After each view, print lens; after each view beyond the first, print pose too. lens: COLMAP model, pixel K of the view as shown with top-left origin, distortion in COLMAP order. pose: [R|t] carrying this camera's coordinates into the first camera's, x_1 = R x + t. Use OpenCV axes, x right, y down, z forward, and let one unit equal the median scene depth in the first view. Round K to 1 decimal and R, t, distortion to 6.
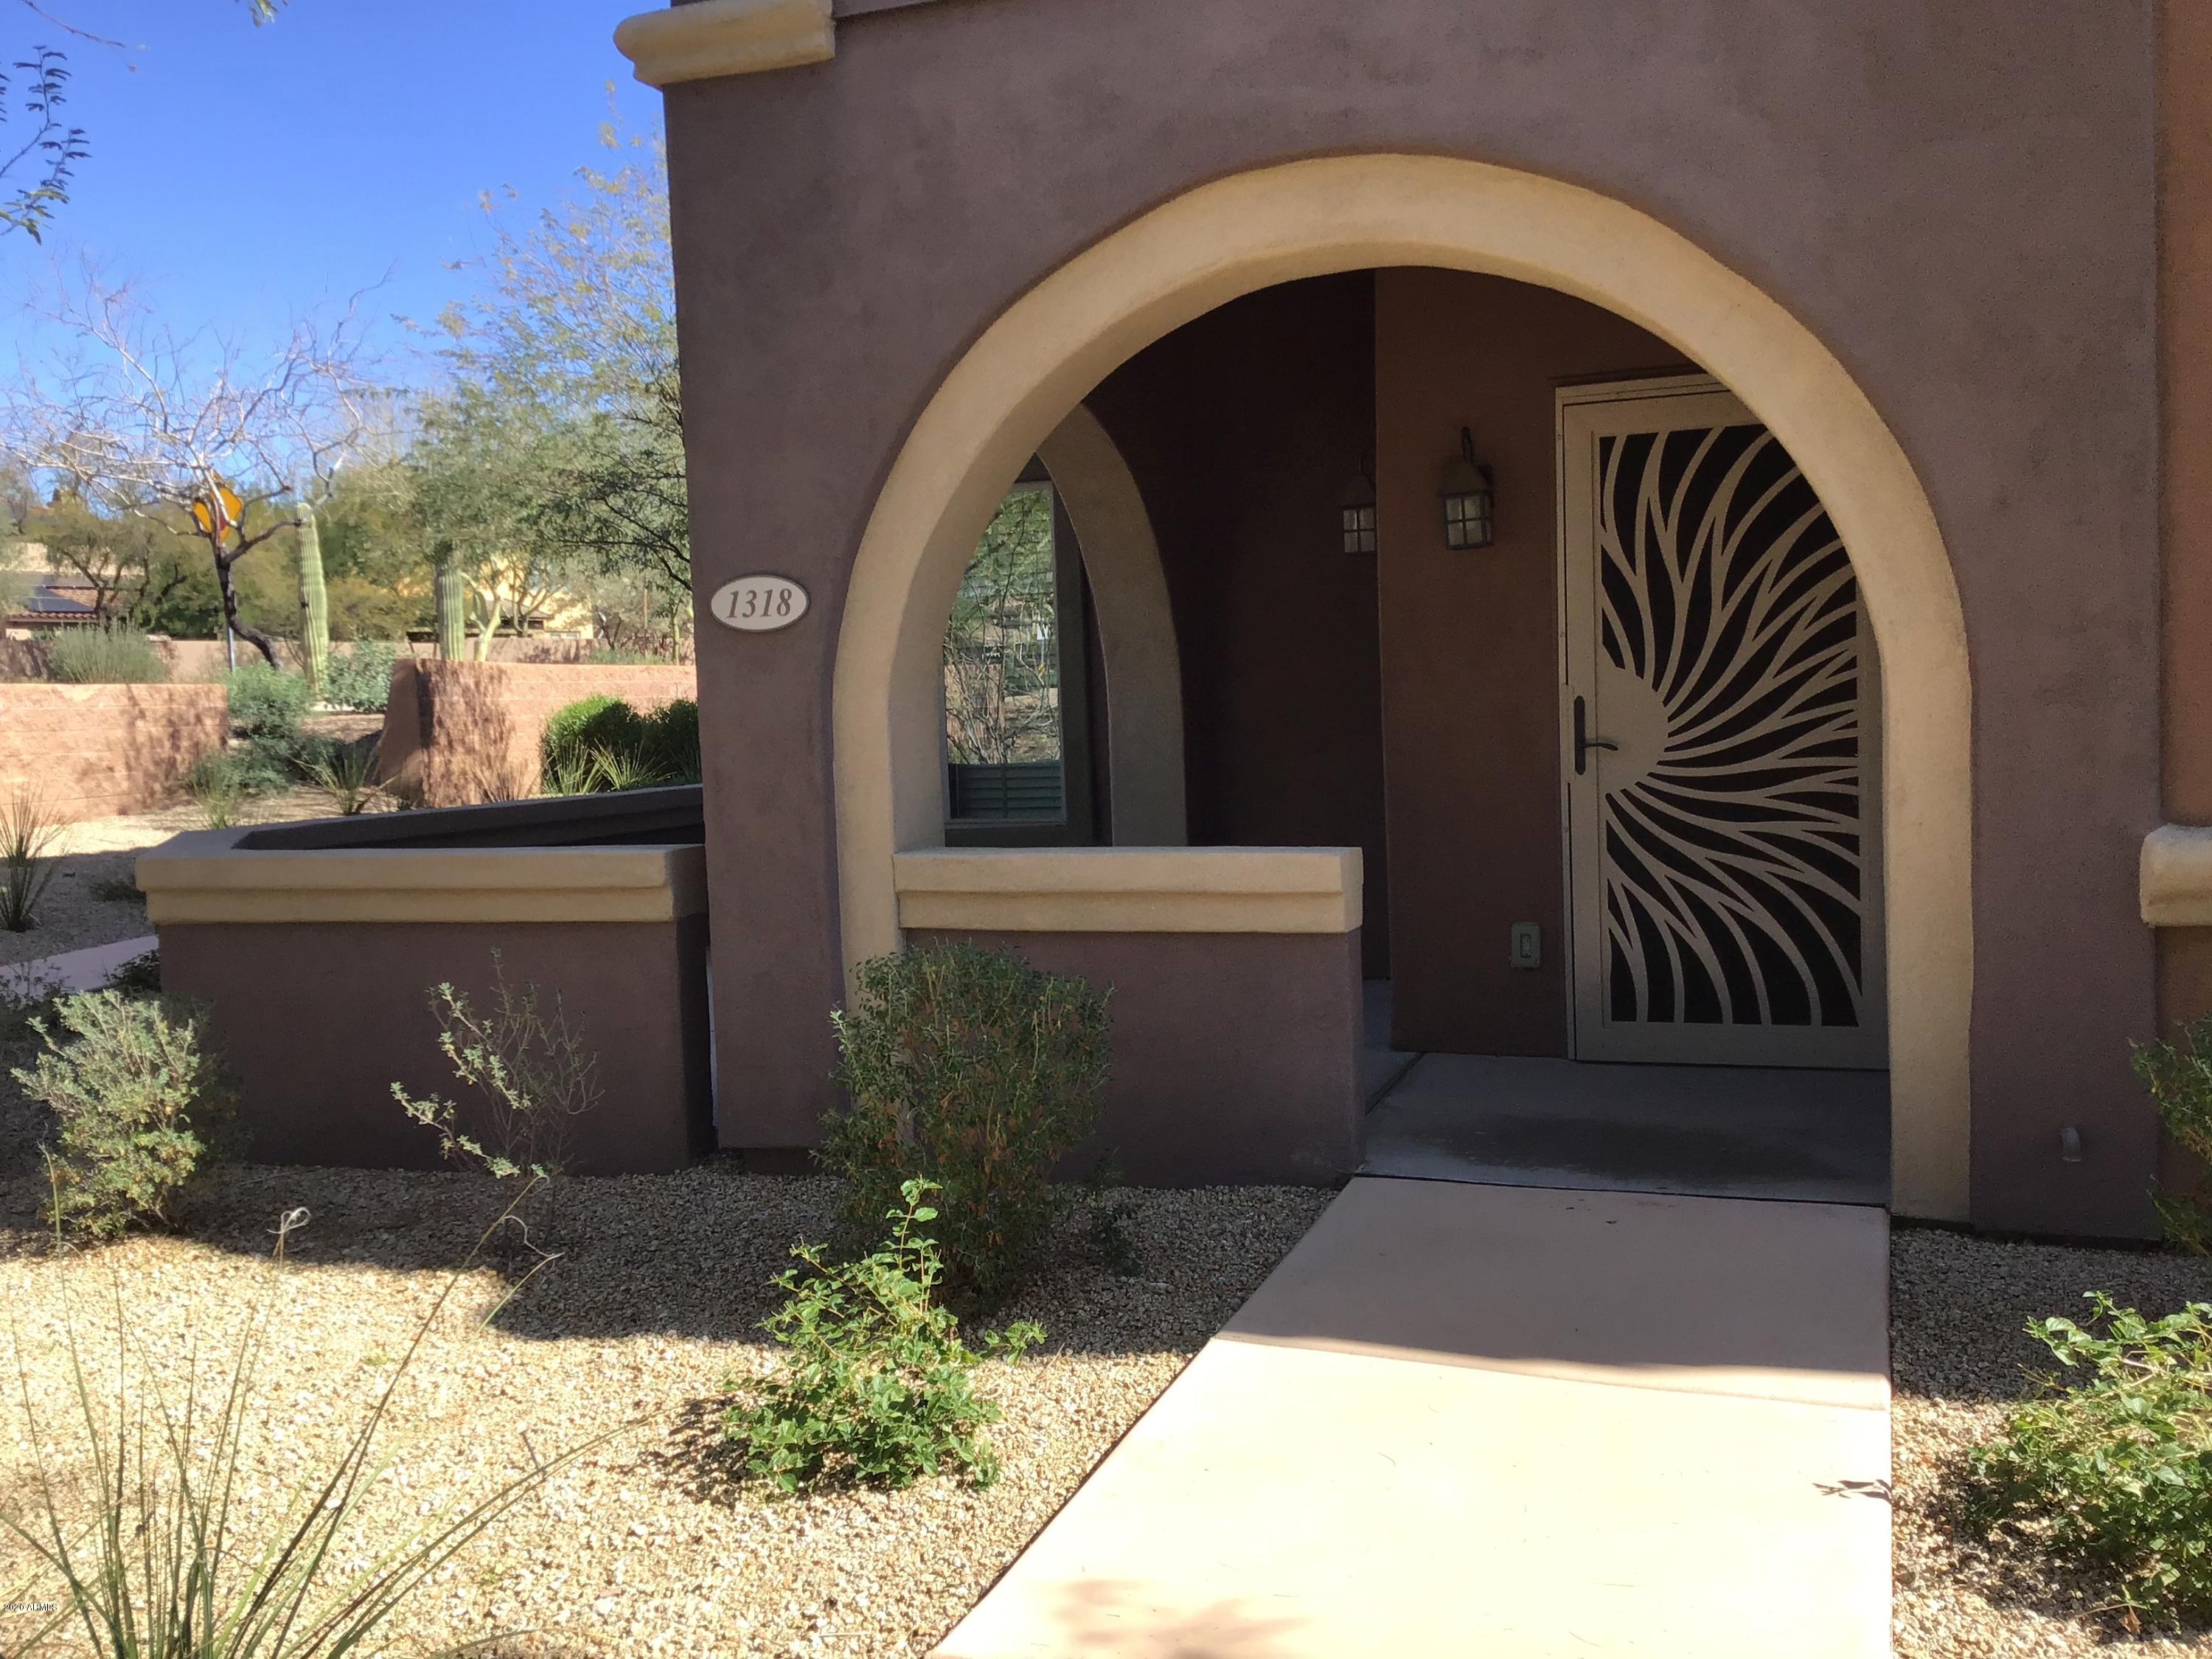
lens RADIAL K [[2013.7, 0, 1088.3], [0, 2013.7, 817.2], [0, 0, 1]] dist [0.094075, 0.000000]
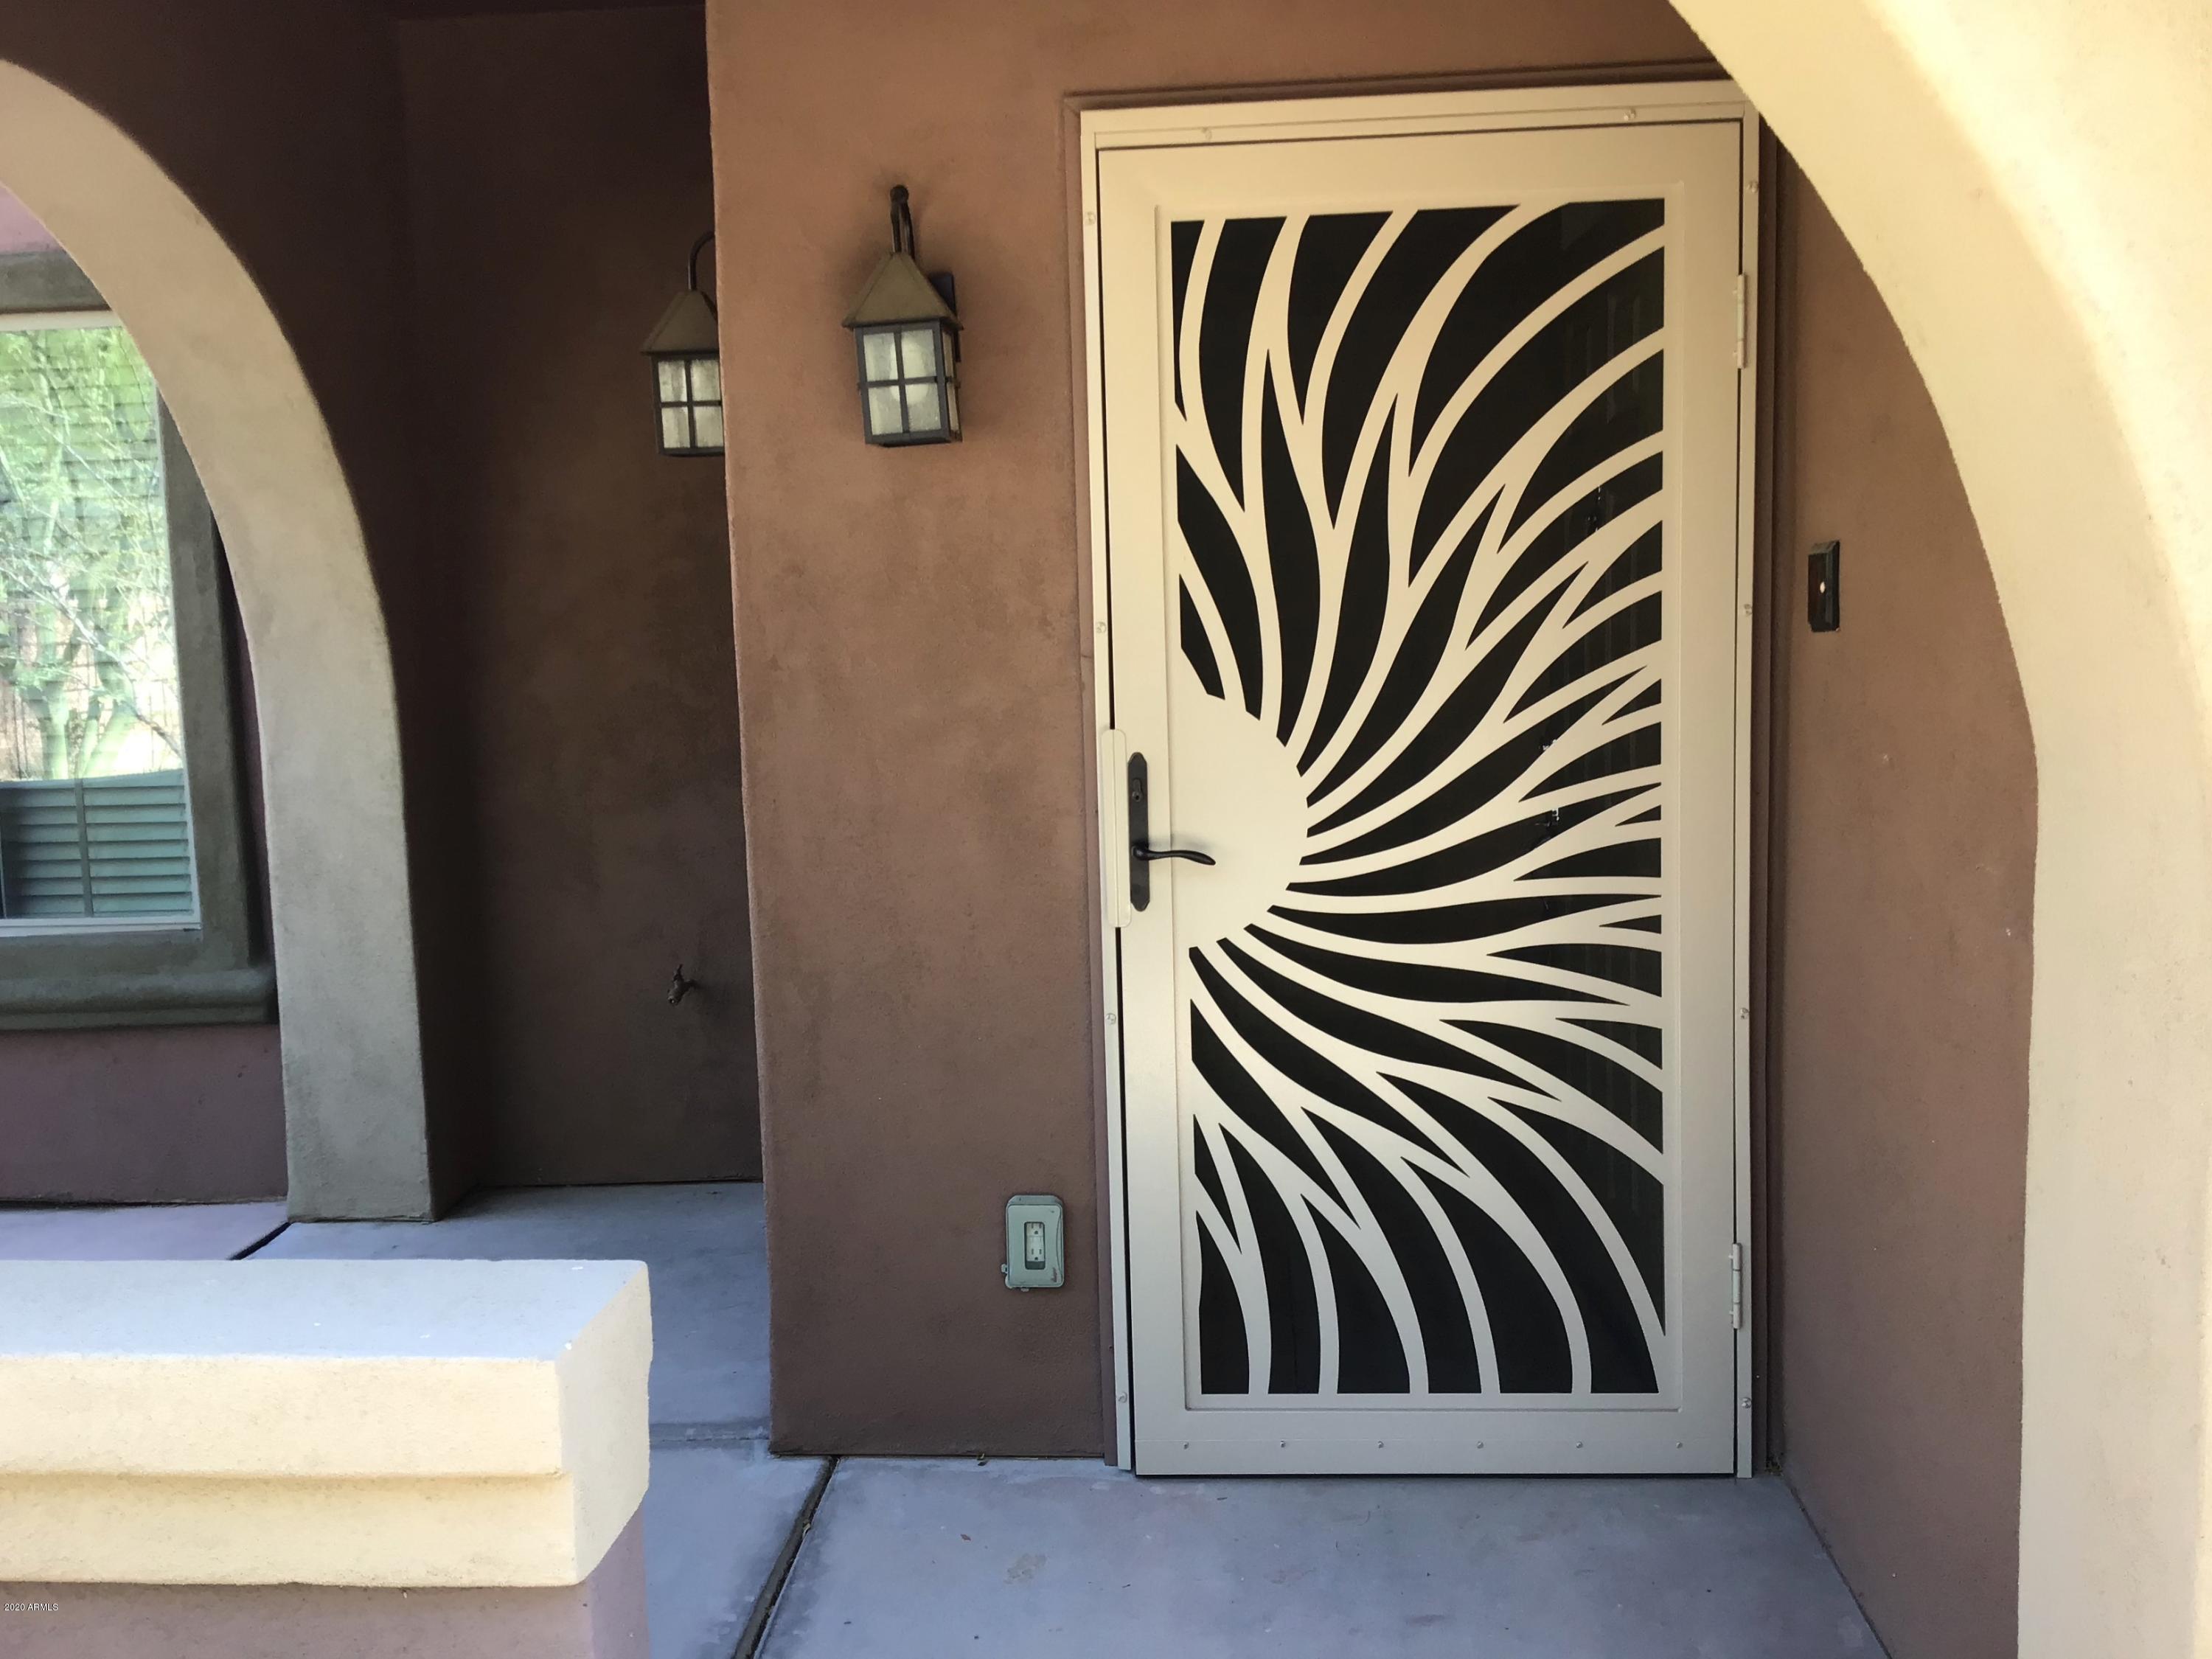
lens RADIAL K [[2013.7, 0, 1092.7], [0, 2013.7, 837.9], [0, 0, 1]] dist [0.094075, 0.000000]
pose [[0.958533, -0.022195, 0.284116, 0.092225], [0.010539, 0.999041, 0.042490, -0.060373], [-0.284786, -0.037733, 0.957848, 0.533638]]
